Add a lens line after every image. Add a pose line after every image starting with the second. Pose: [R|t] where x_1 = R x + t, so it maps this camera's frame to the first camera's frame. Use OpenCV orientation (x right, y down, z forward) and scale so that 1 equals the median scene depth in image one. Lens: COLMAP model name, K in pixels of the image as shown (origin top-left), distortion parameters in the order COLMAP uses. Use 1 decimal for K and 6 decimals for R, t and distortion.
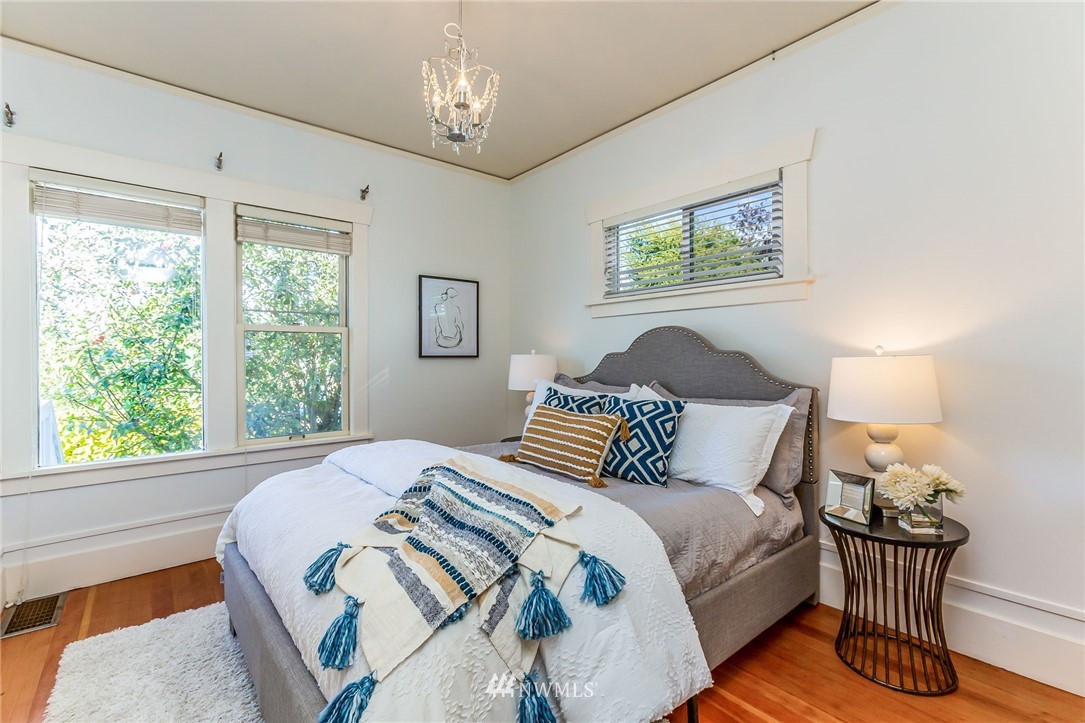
lens RADIAL K [[489.2, 0, 541.7], [0, 489.2, 354.7], [0, 0, 1]] dist [0.002581, 0.000650]
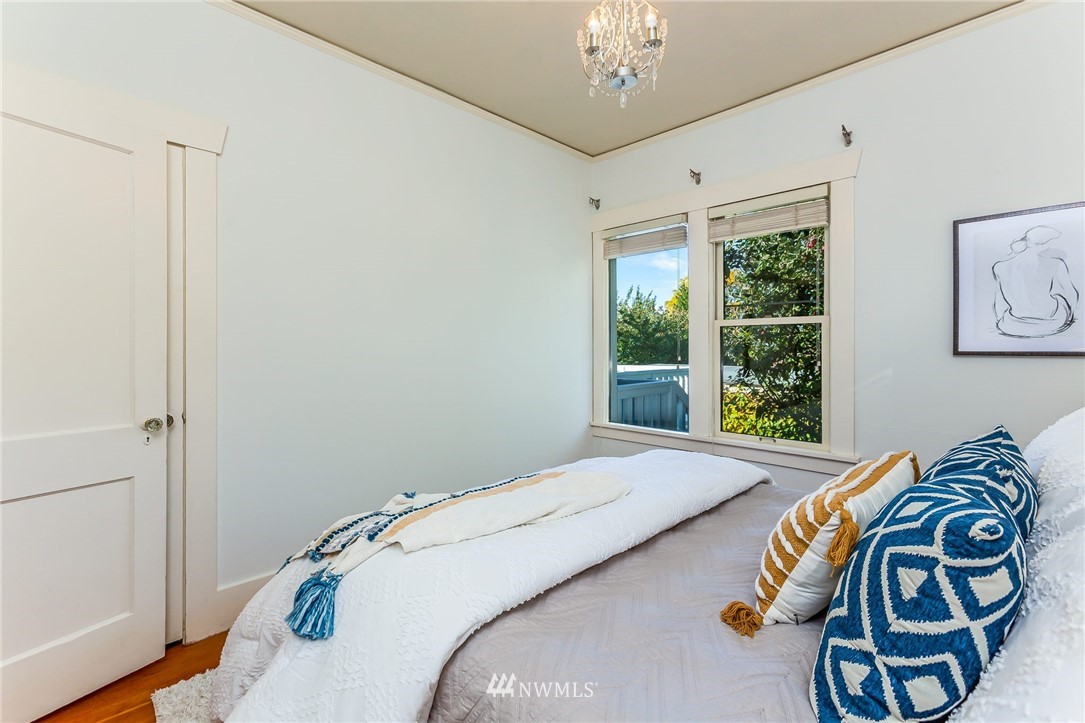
lens RADIAL K [[489.2, 0, 543.3], [0, 489.2, 354.1], [0, 0, 1]] dist [0.002581, 0.000650]
pose [[0.105652, 0.008430, -0.994367, 0.349245], [0.005650, 0.999943, 0.009078, -0.003702], [0.994387, -0.006577, 0.105598, 0.462433]]
